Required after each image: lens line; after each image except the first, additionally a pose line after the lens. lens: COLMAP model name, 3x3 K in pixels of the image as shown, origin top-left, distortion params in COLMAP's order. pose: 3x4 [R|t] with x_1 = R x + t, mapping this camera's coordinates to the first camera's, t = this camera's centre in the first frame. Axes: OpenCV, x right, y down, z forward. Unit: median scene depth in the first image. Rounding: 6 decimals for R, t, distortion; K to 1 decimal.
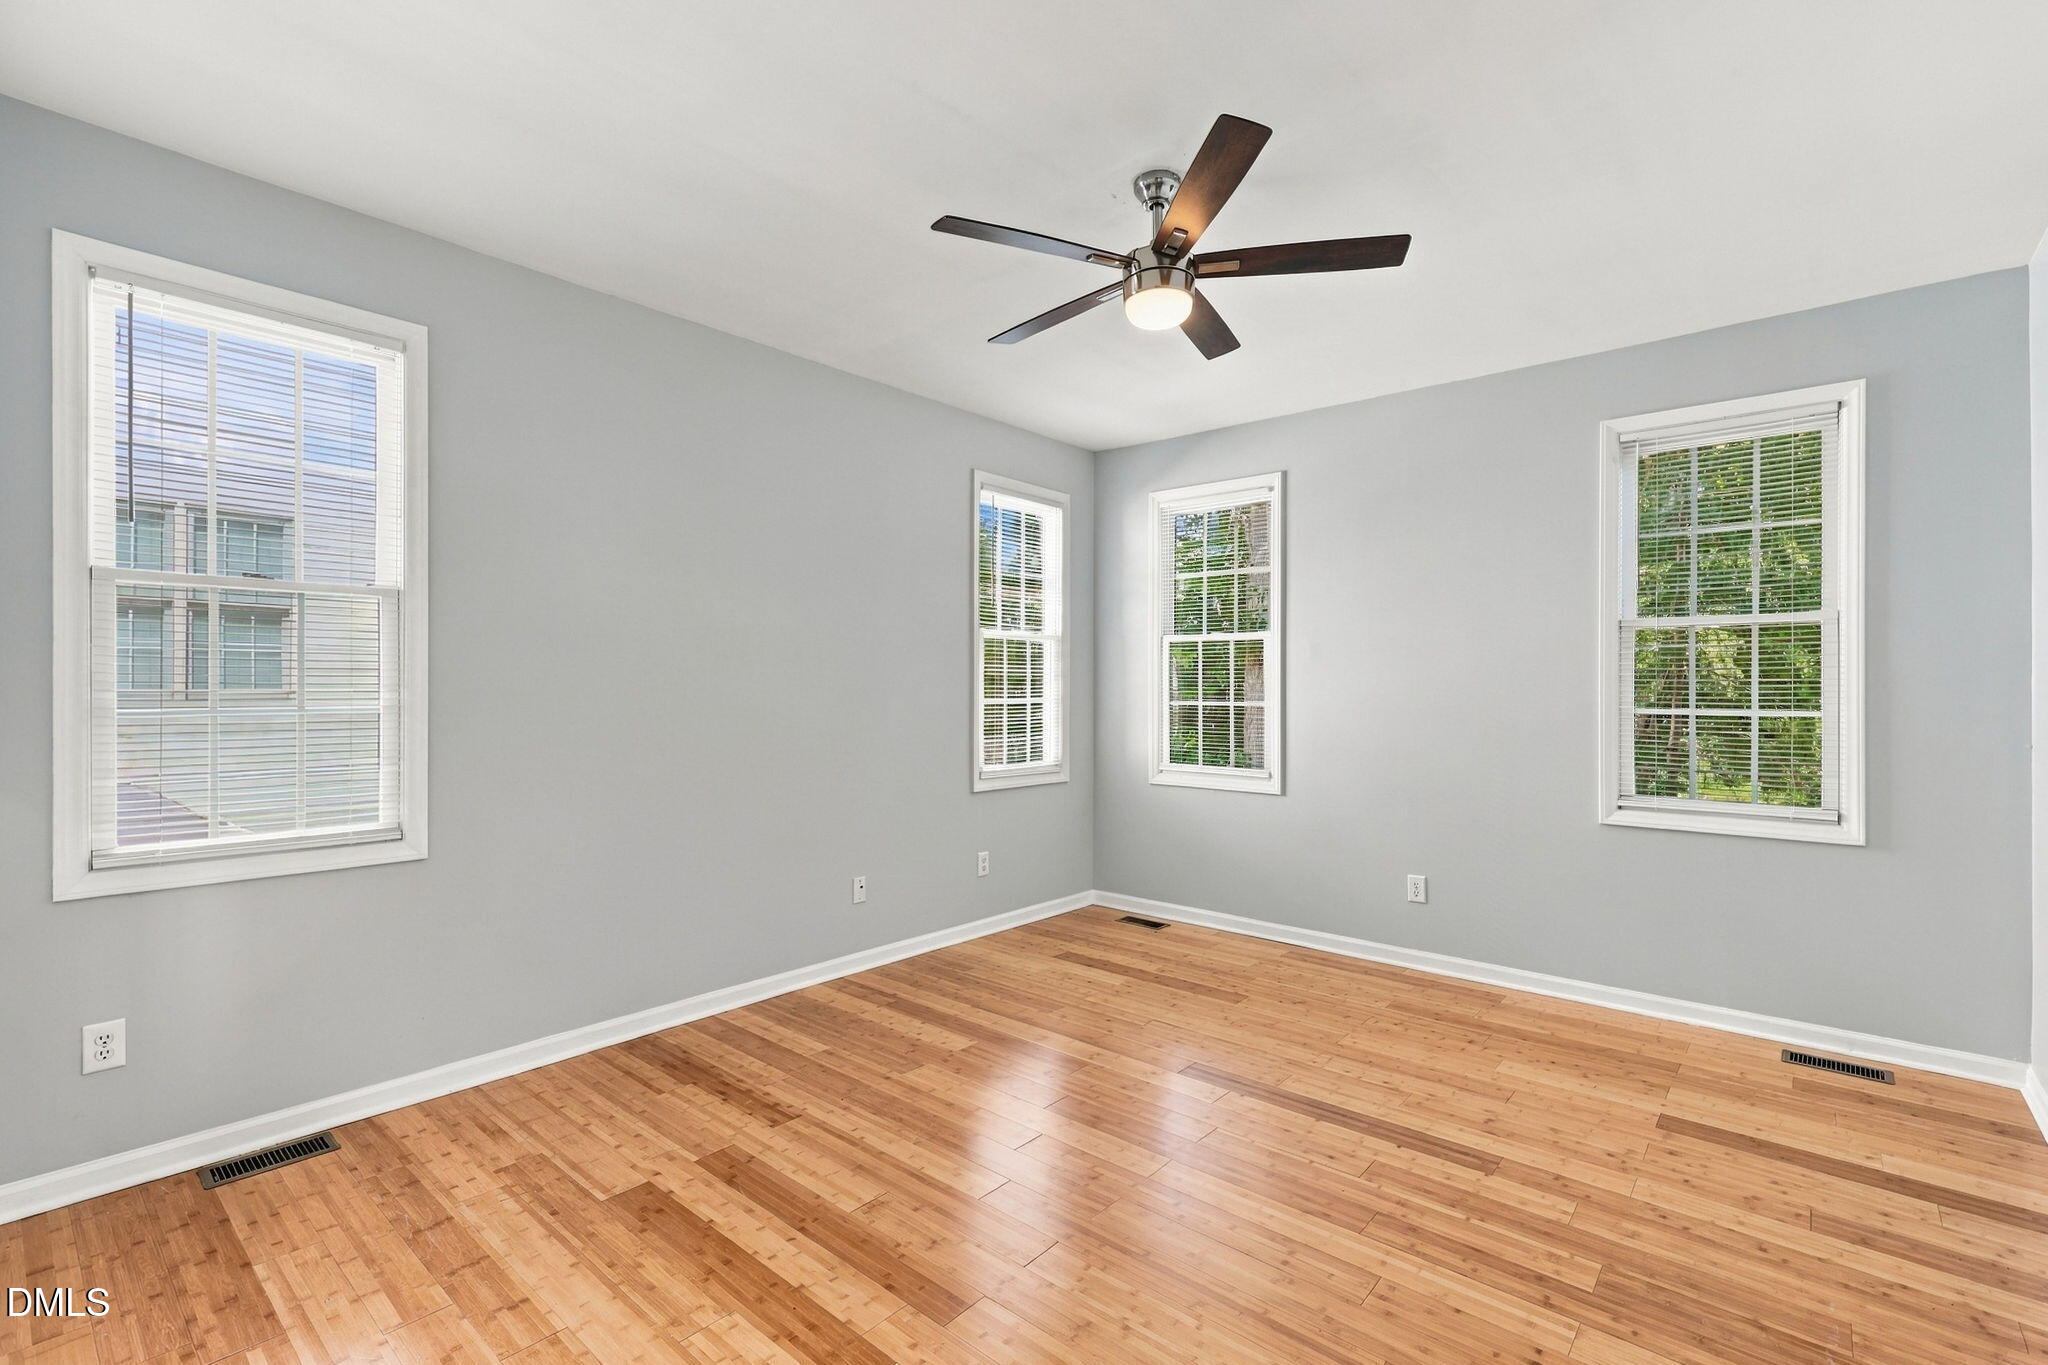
lens RADIAL K [[909.1, 0, 1024.0], [0, 909.1, 682.5], [0, 0, 1]] dist [0.000344, -0.000395]
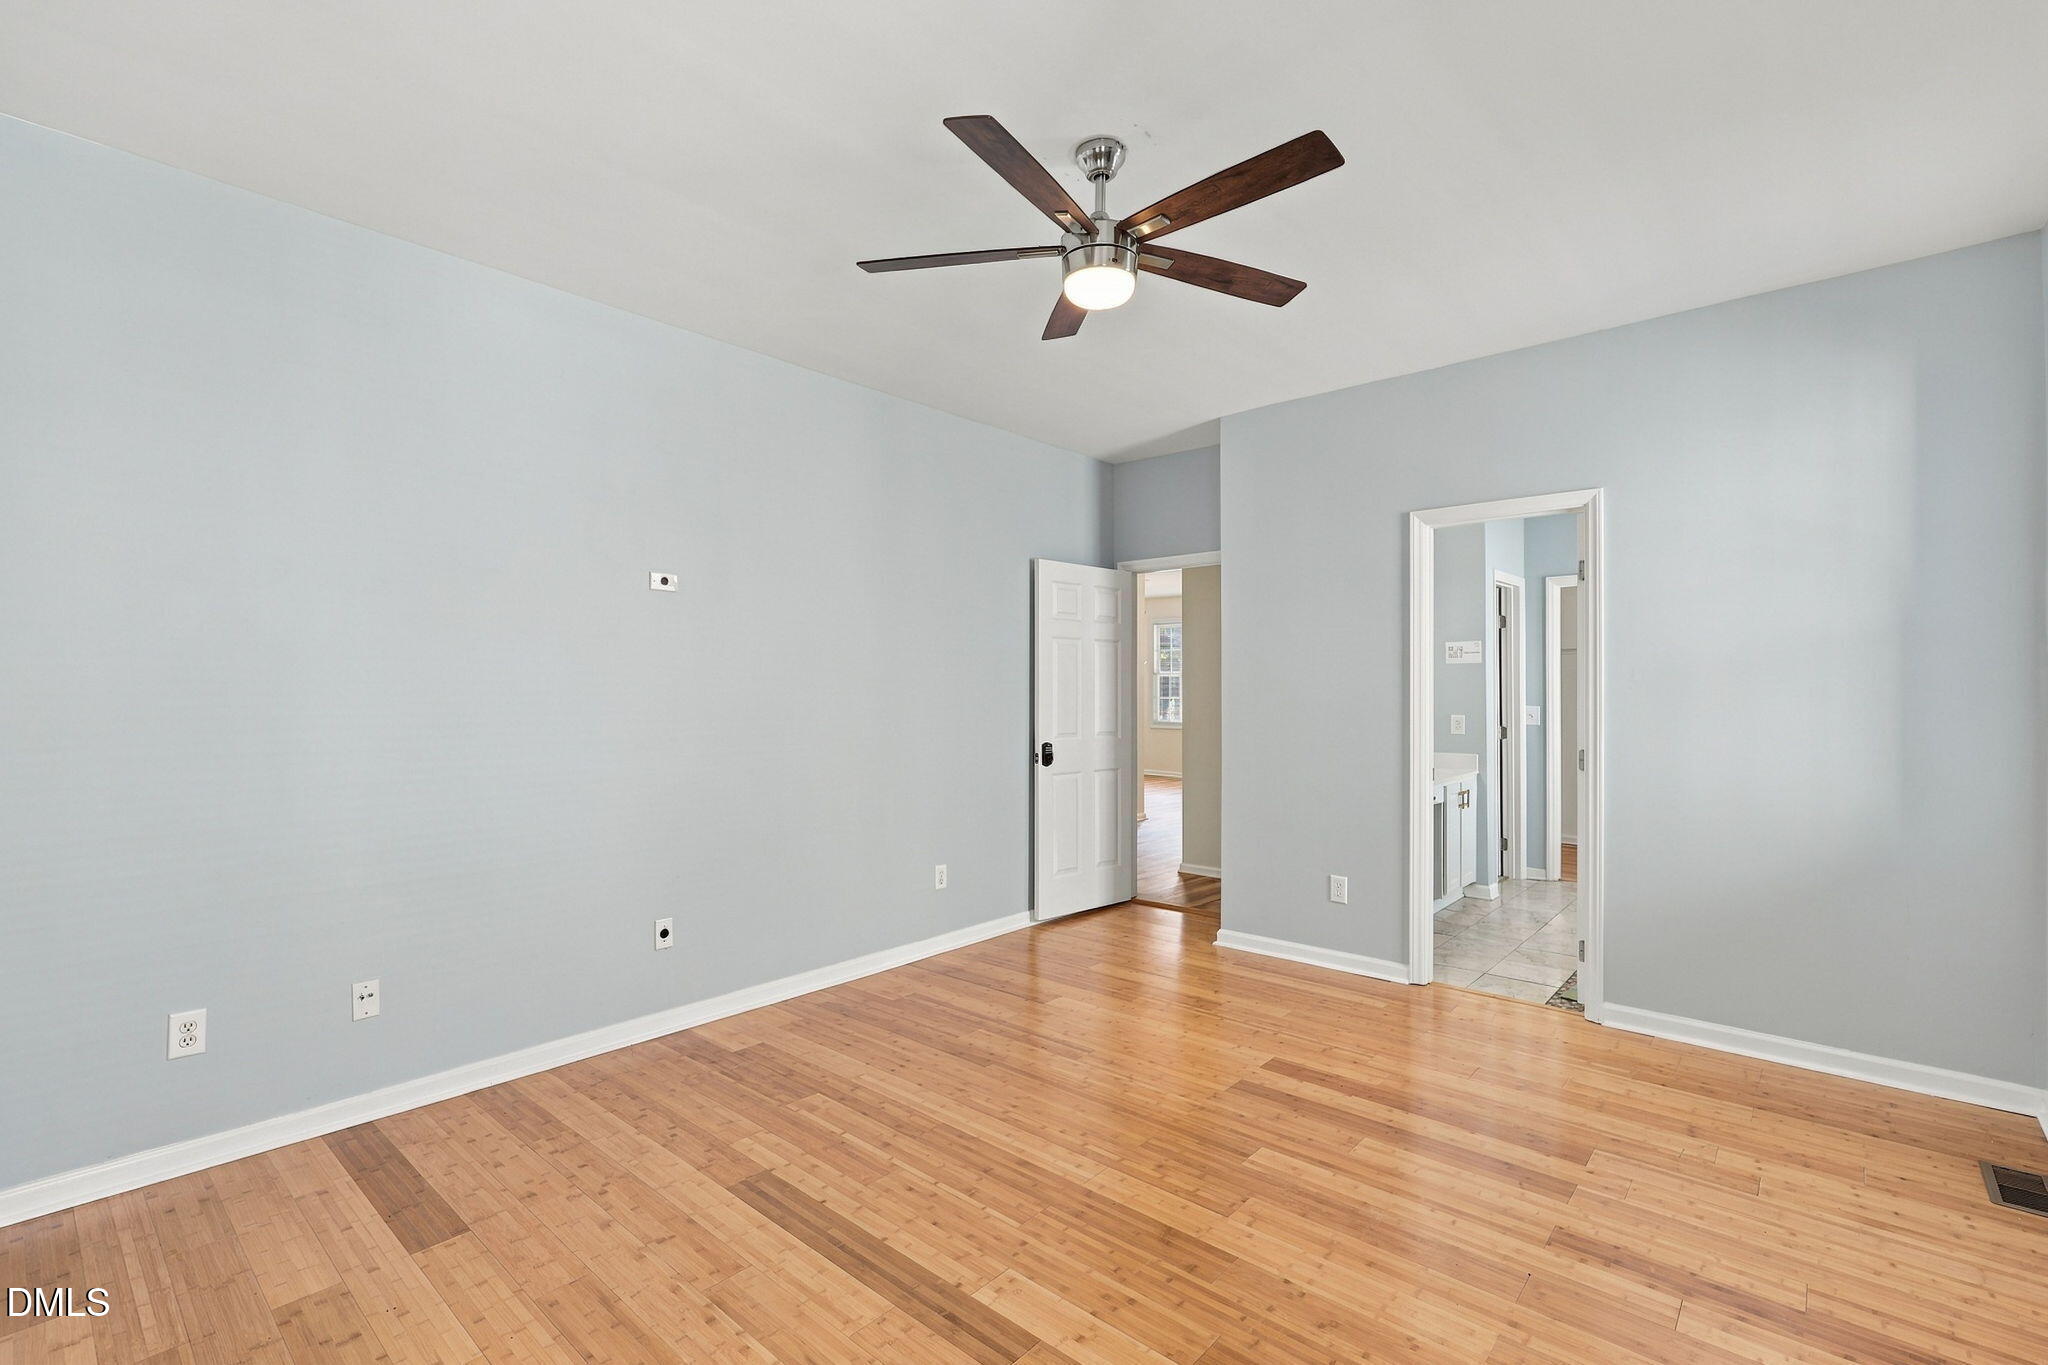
lens RADIAL K [[930.0, 0, 1053.4], [0, 930.0, 695.6], [0, 0, 1]] dist [-0.000753, 0.000399]
pose [[-0.999719, -0.007965, -0.022337, 0.225076], [-0.007944, 0.999968, -0.001007, 0.014902], [0.022344, -0.000829, -0.999750, 2.041101]]
